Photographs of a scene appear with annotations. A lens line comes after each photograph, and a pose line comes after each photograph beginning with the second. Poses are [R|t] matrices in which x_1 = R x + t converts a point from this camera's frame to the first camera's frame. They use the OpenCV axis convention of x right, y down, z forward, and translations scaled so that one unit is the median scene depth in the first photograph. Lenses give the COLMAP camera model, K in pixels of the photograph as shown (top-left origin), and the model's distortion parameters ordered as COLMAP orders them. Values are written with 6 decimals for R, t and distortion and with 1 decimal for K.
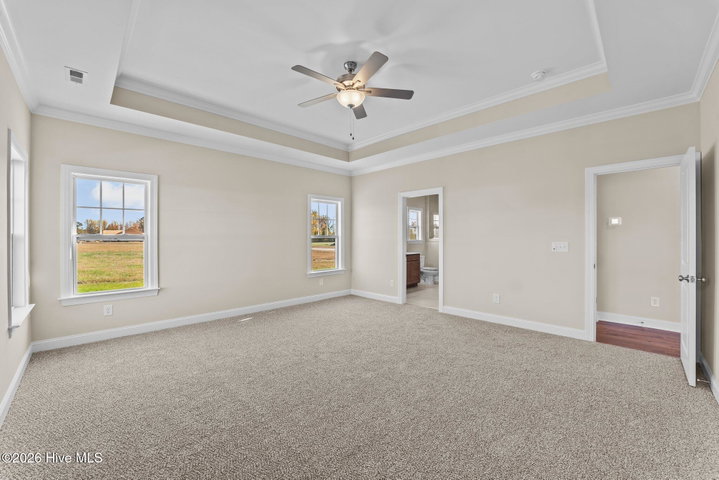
lens RADIAL K [[288.0, 0, 358.5], [0, 288.0, 233.3], [0, 0, 1]] dist [-0.002425, -0.000014]
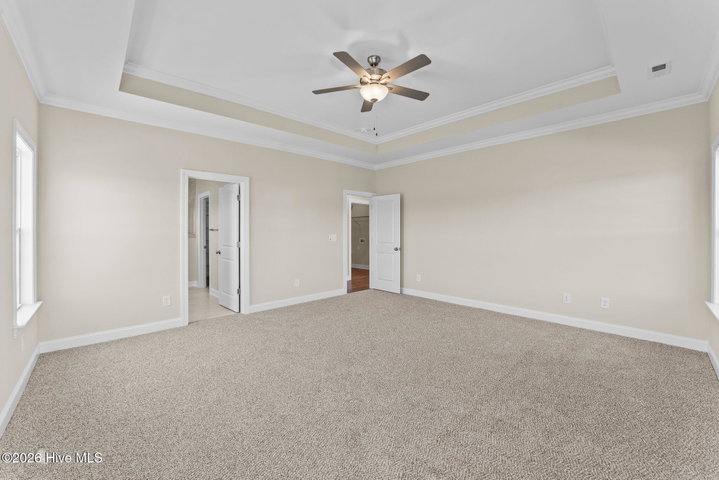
lens RADIAL K [[288.0, 0, 358.5], [0, 288.0, 233.3], [0, 0, 1]] dist [-0.002425, -0.000014]
pose [[0.054784, -0.007781, 0.998468, -0.371408], [-0.009310, 0.999922, 0.008303, 0.003235], [-0.998455, -0.009751, 0.054707, 0.361721]]
